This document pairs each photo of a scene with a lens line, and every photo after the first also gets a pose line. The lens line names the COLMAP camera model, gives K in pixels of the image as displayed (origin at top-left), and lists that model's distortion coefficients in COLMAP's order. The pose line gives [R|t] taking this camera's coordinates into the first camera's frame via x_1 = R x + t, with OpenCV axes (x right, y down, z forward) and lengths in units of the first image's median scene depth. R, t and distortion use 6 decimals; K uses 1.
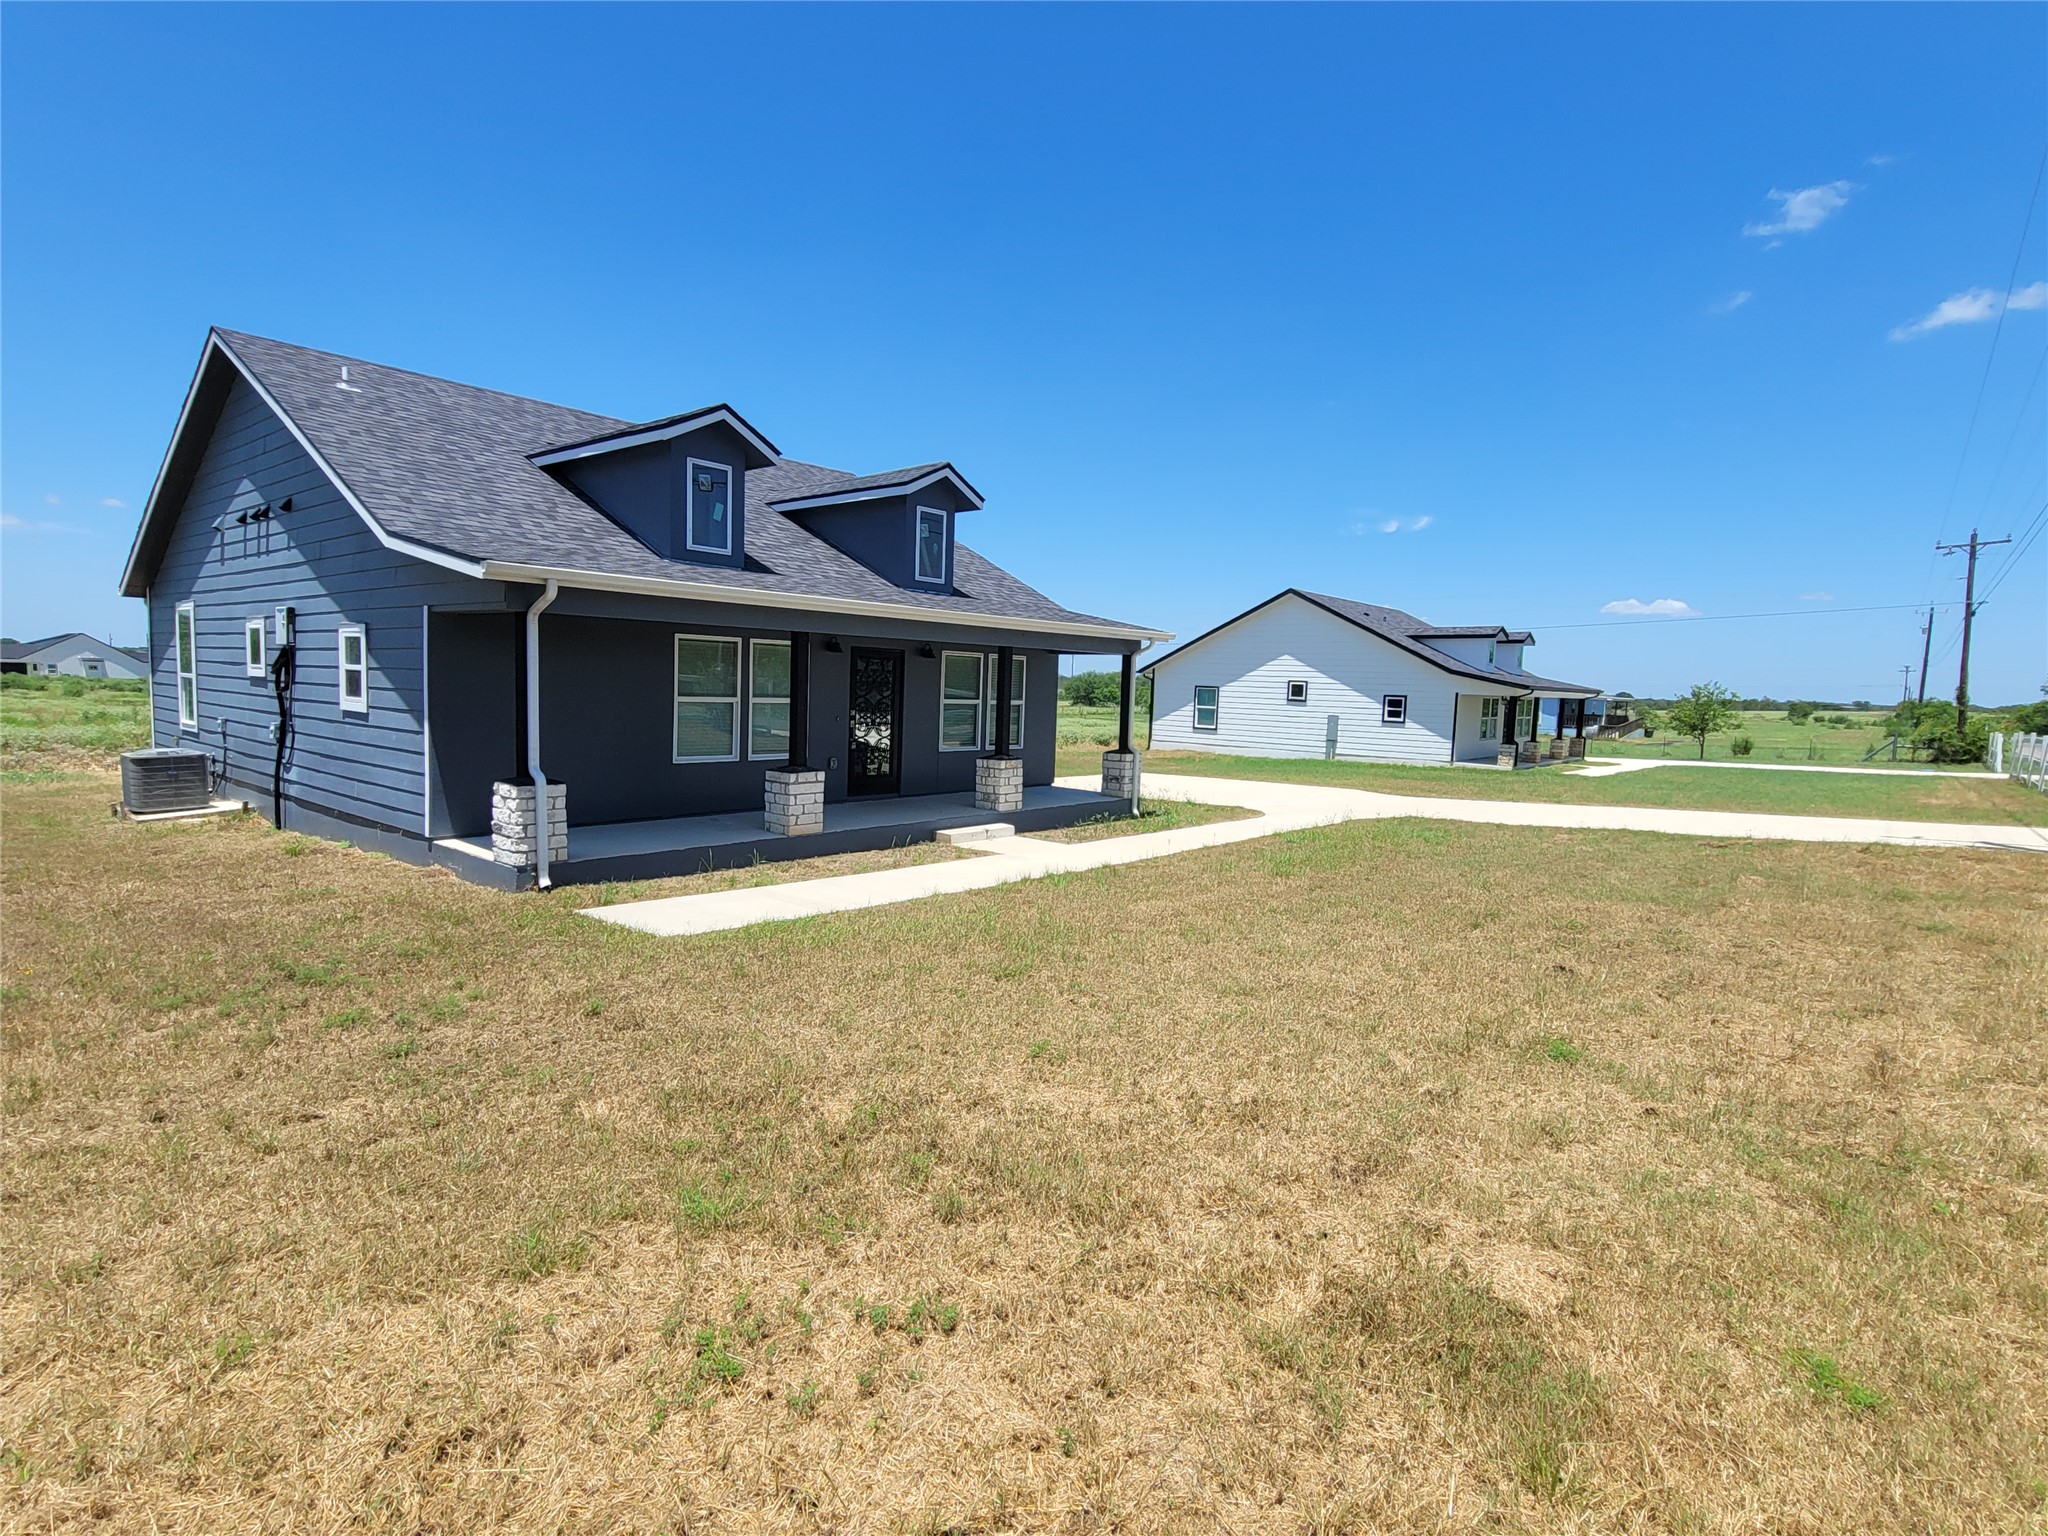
lens RADIAL K [[834.1, 0, 1024.0], [0, 834.1, 768.0], [0, 0, 1]] dist [-0.001658, -0.000301]
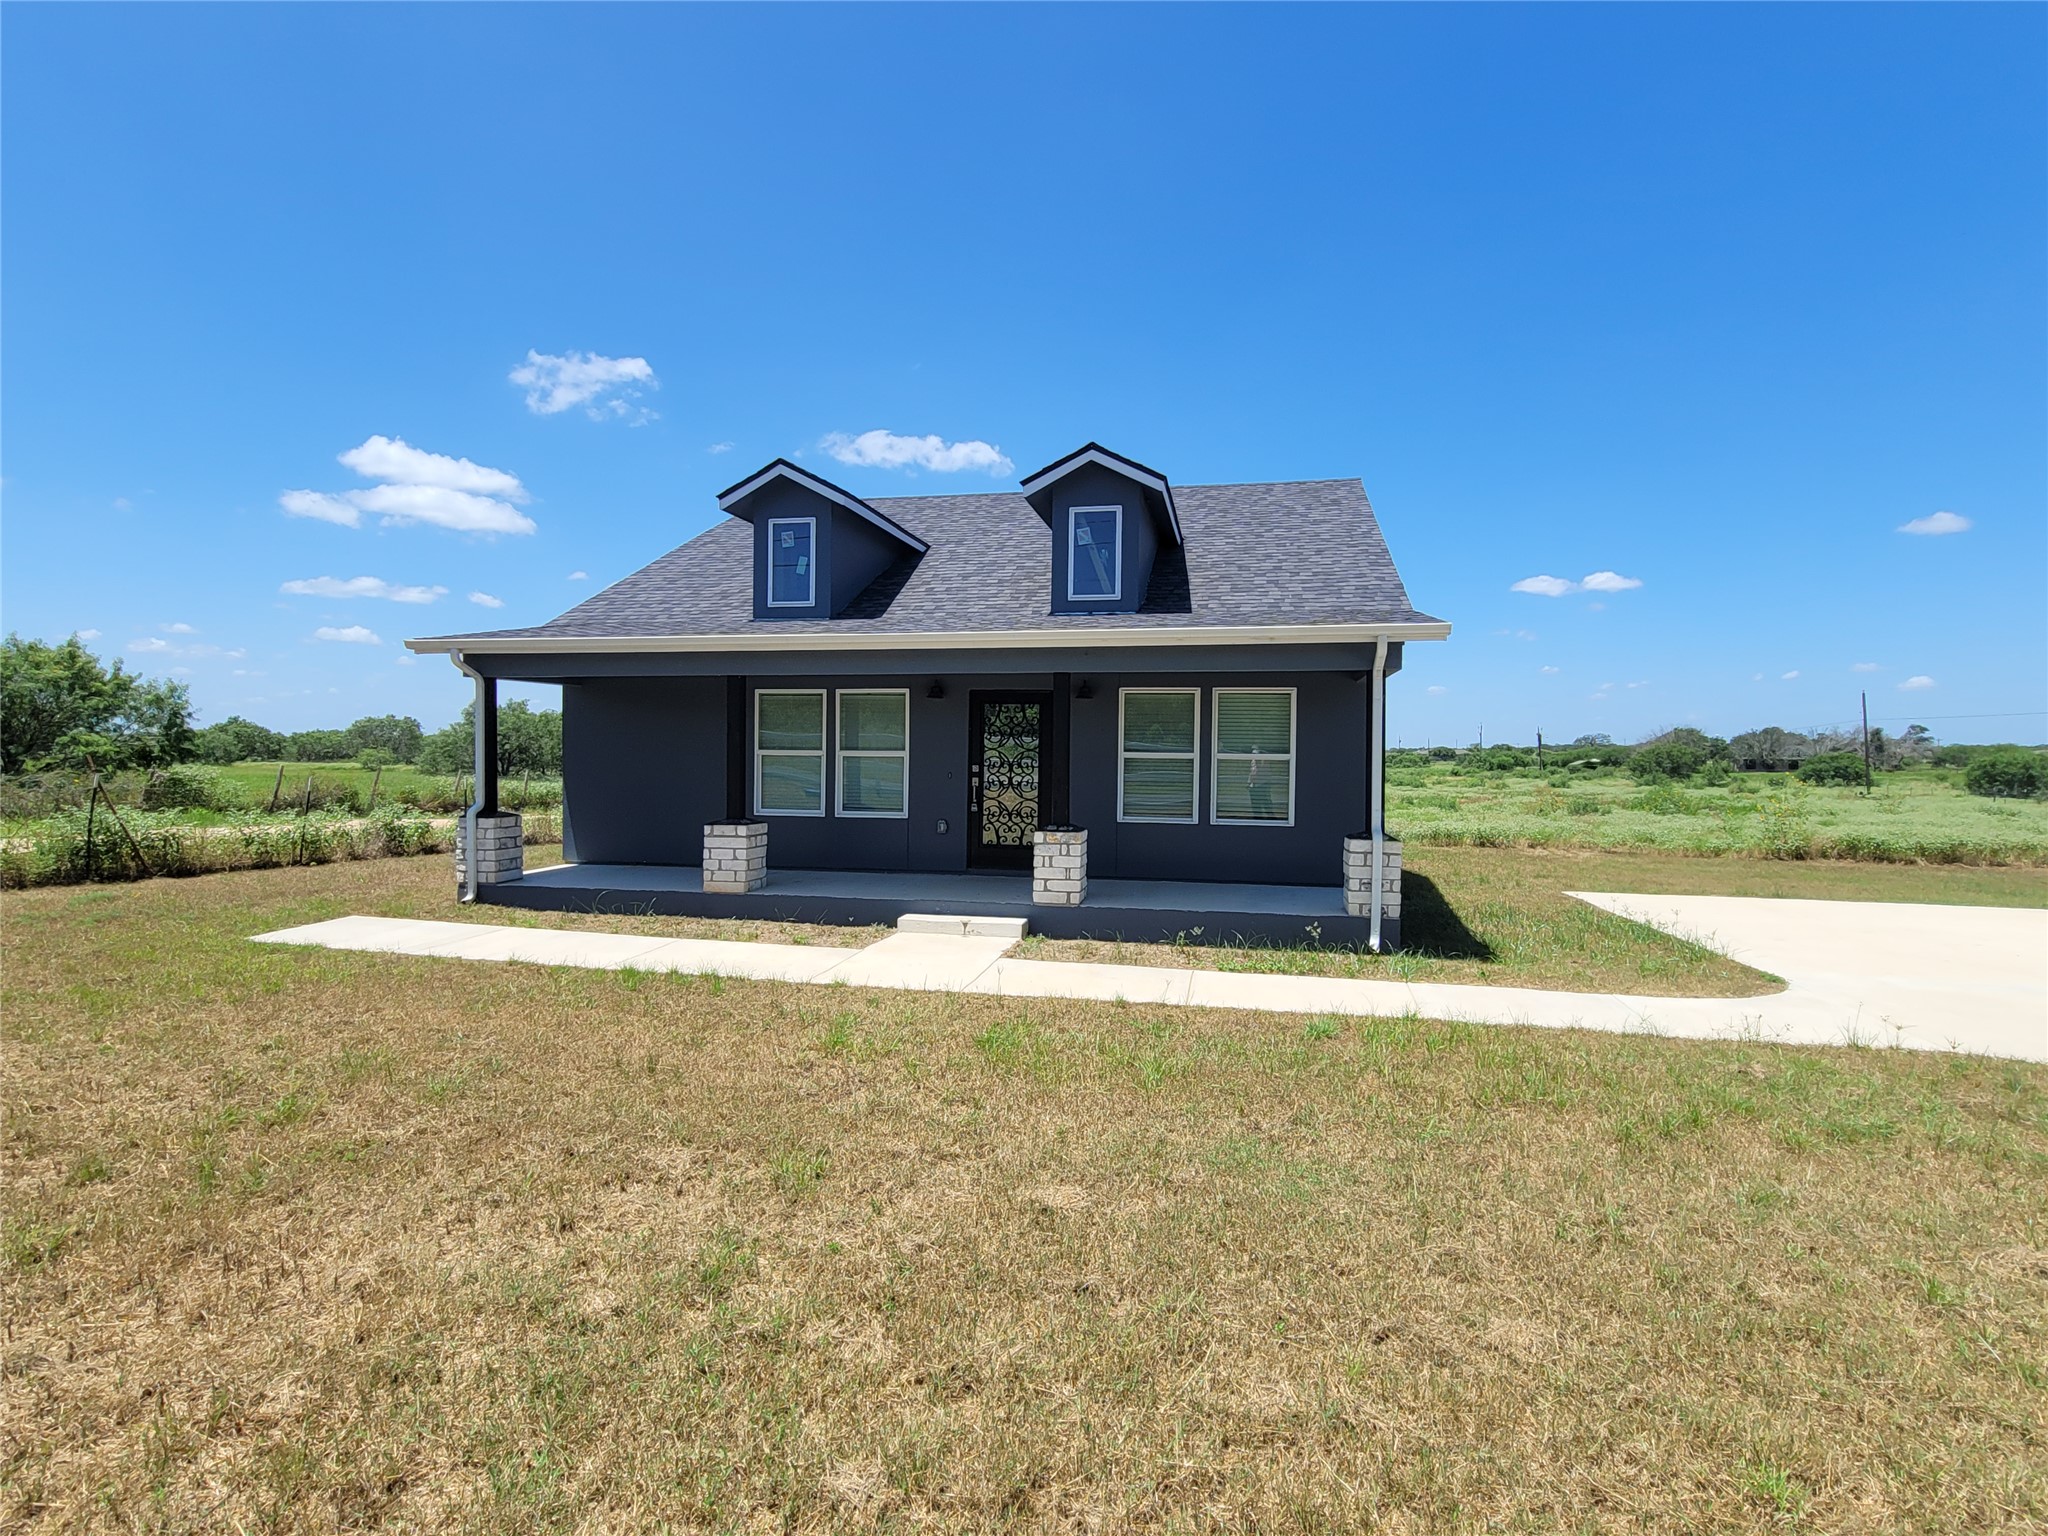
lens RADIAL K [[873.7, 0, 1023.8], [0, 873.7, 822.5], [0, 0, 1]] dist [-0.031243, -0.000089]
pose [[0.601001, 0.054632, -0.797379, 0.525777], [-0.065249, 0.997685, 0.019177, -0.029763], [0.796580, 0.040503, 0.603175, 0.484126]]
